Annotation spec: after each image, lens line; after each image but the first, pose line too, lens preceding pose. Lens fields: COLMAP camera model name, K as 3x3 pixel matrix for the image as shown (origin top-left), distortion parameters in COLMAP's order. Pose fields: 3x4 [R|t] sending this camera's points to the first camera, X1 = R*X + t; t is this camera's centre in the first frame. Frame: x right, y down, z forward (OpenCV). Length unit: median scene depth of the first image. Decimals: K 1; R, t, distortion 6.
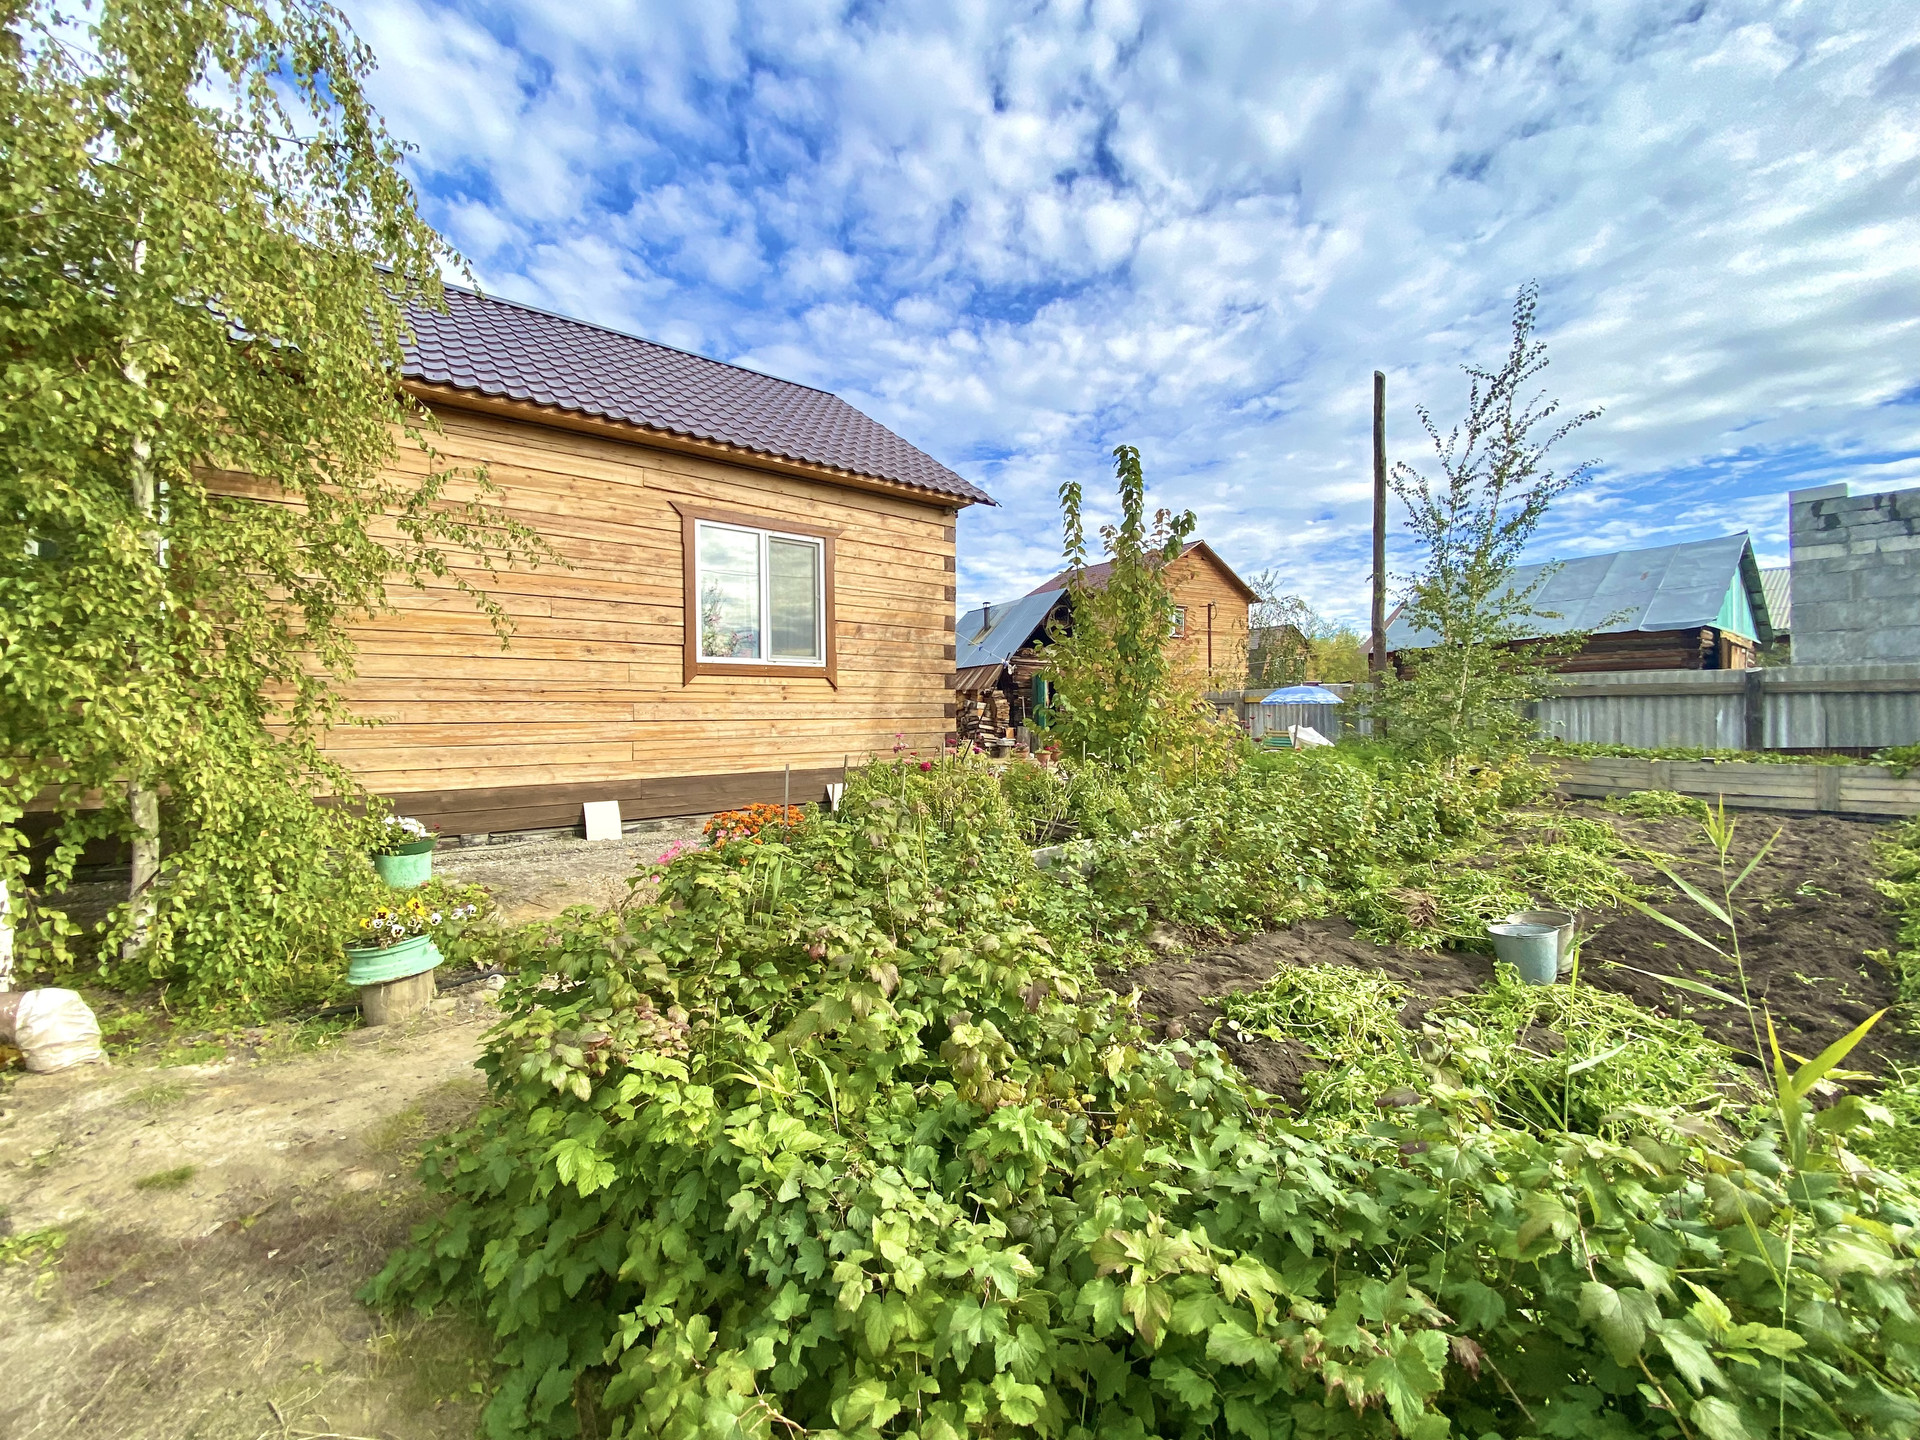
lens RADIAL K [[767.3, 0, 960.4], [0, 767.3, 719.5], [0, 0, 1]] dist [0.014163, -0.017800]
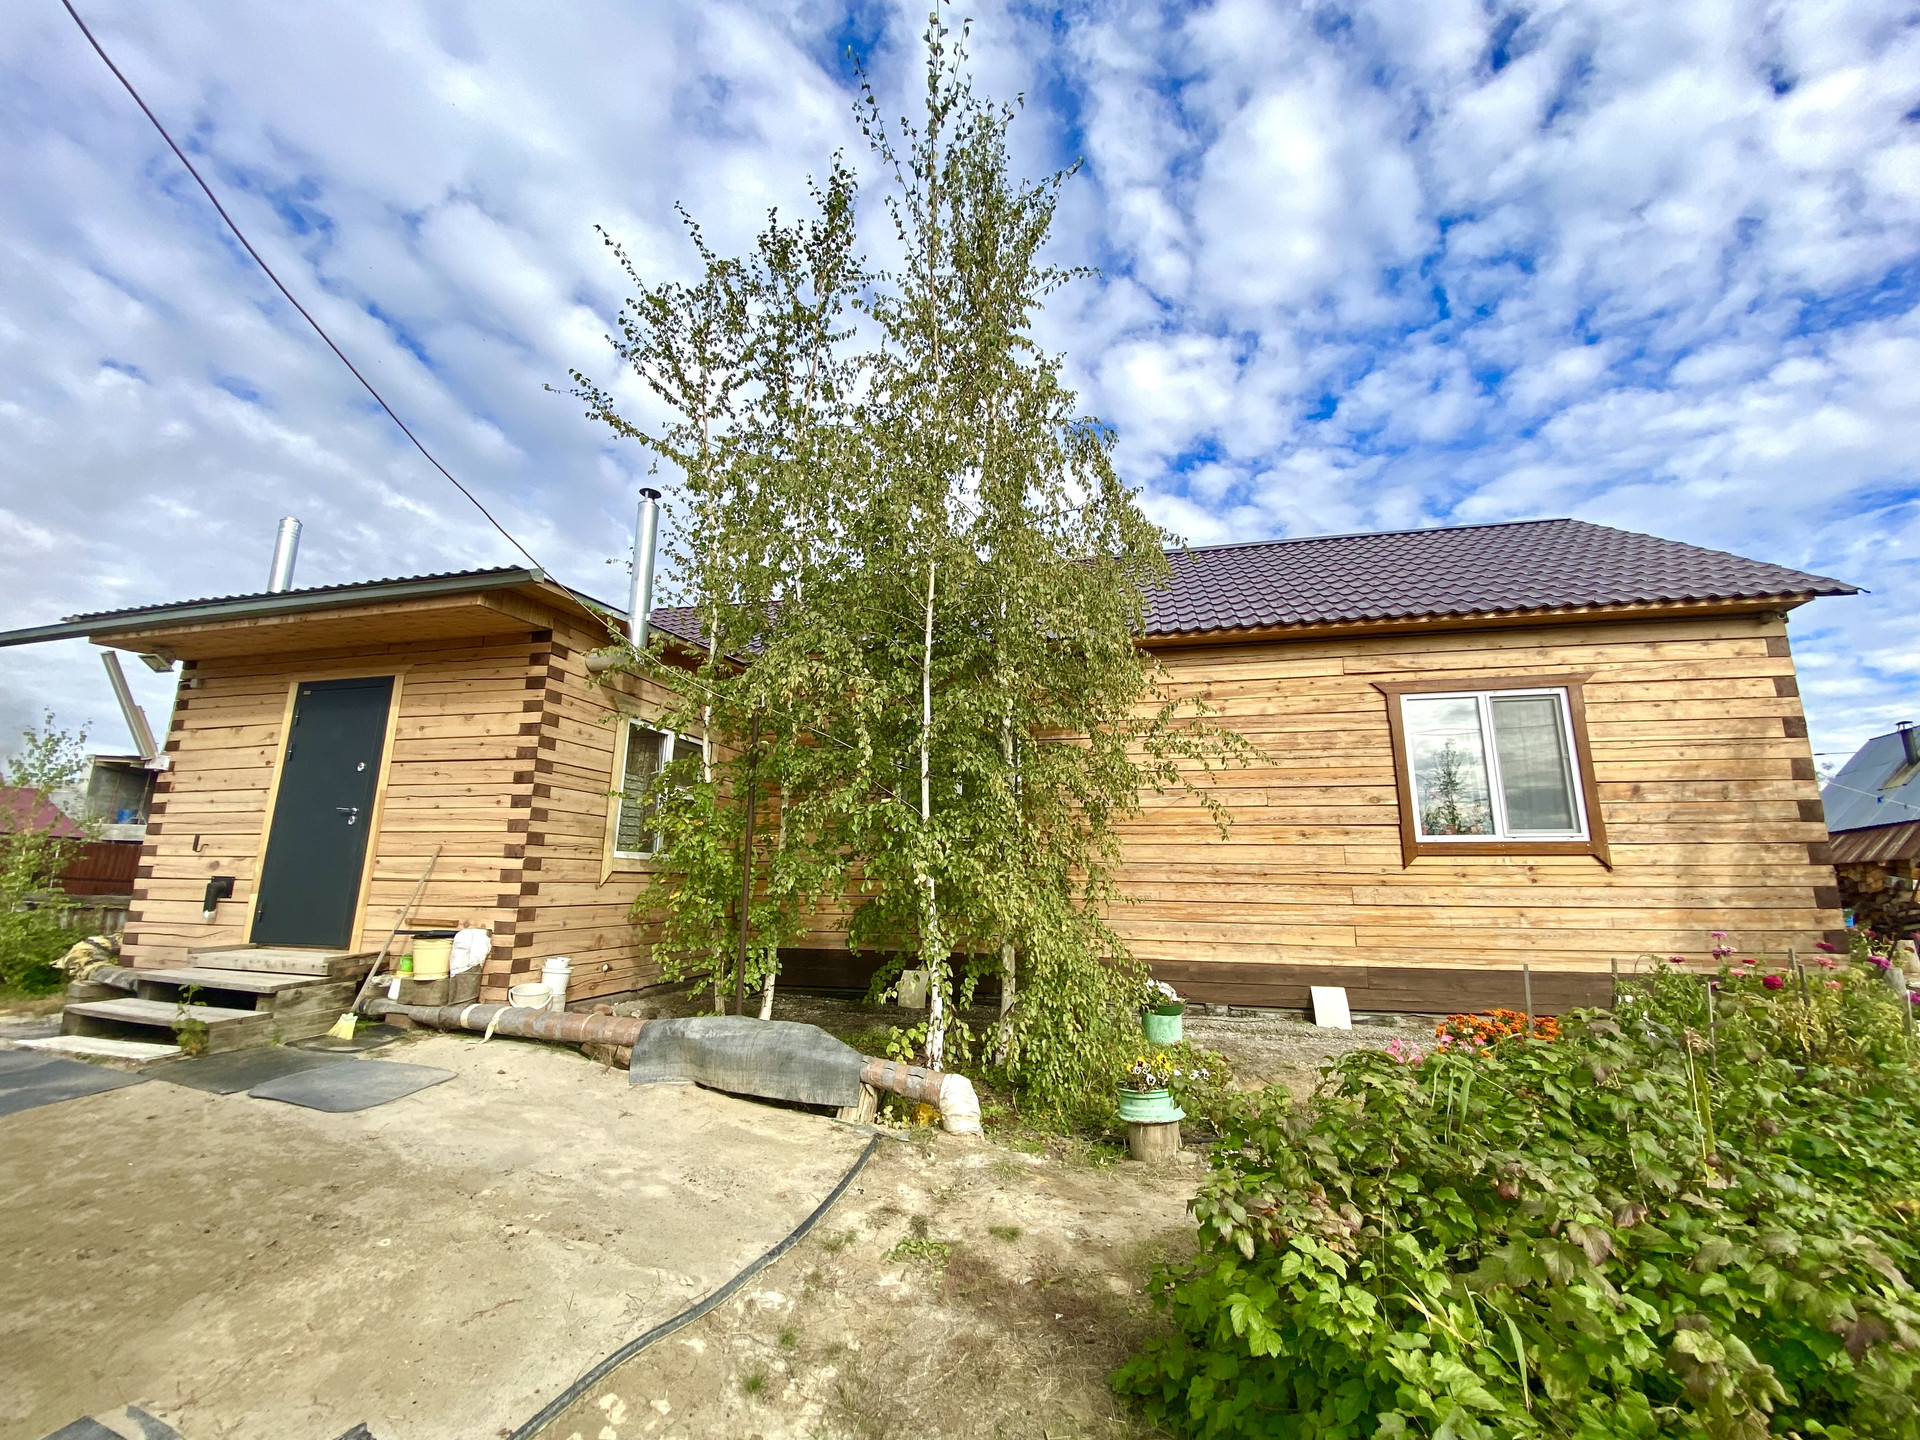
lens RADIAL K [[772.3, 0, 962.6], [0, 772.3, 718.5], [0, 0, 1]] dist [0.010734, -0.016352]
pose [[0.629662, -0.151377, -0.761978, 0.093060], [-0.023520, 0.976668, -0.213463, -0.013142], [0.776513, 0.152331, 0.611410, -0.060663]]
